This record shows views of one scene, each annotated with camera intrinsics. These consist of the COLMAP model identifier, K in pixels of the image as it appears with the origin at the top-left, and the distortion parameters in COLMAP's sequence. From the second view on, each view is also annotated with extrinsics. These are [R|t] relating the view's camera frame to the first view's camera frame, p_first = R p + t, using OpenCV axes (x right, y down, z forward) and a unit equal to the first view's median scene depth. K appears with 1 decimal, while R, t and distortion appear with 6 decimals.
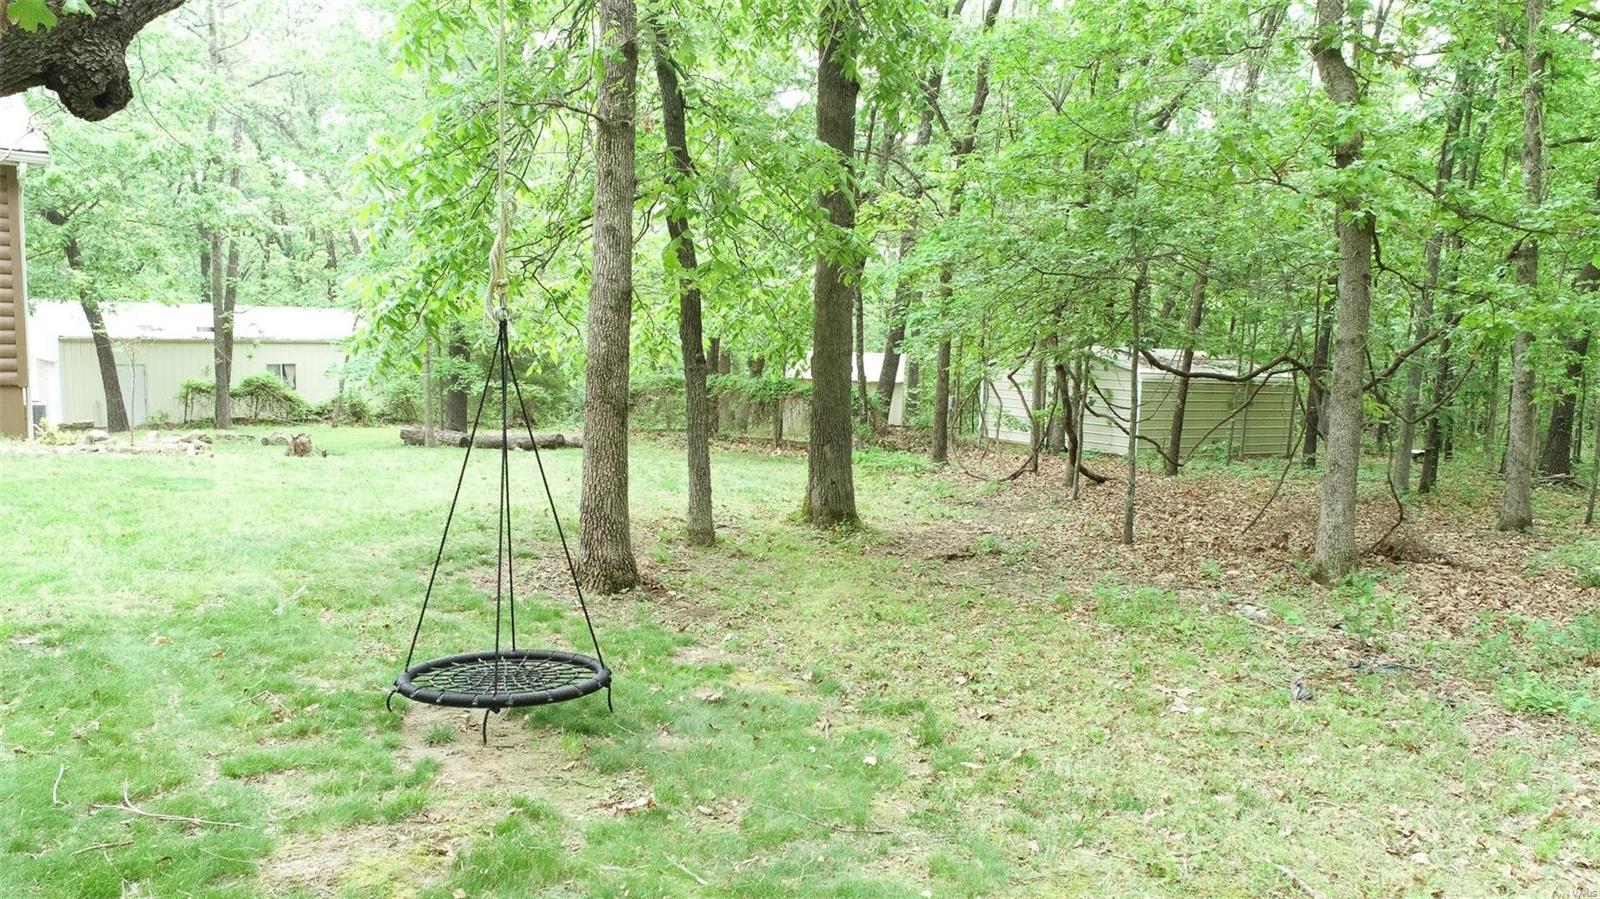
lens RADIAL K [[1083.8, 0, 800.0], [0, 1083.8, 449.5], [0, 0, 1]] dist [-0.005495, 0.002487]
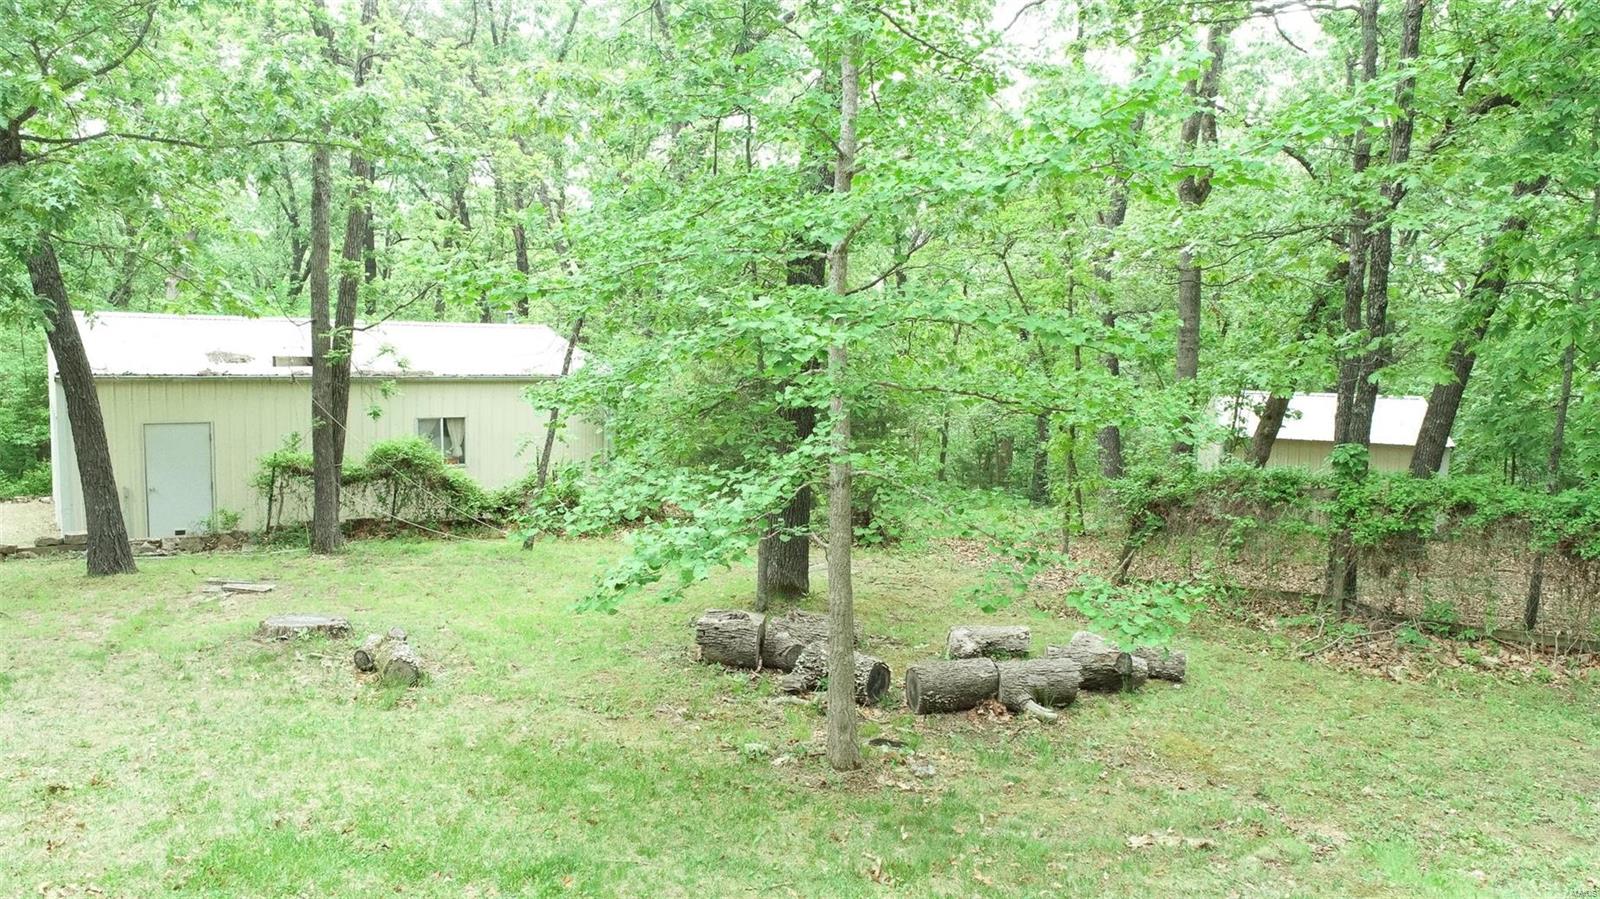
lens RADIAL K [[1083.8, 0, 800.0], [0, 1083.8, 449.5], [0, 0, 1]] dist [-0.005495, 0.002487]
pose [[0.988089, 0.010332, -0.153538, -0.219941], [-0.013497, 0.999717, -0.019587, -0.058706], [0.153292, 0.021426, 0.987949, 0.501181]]
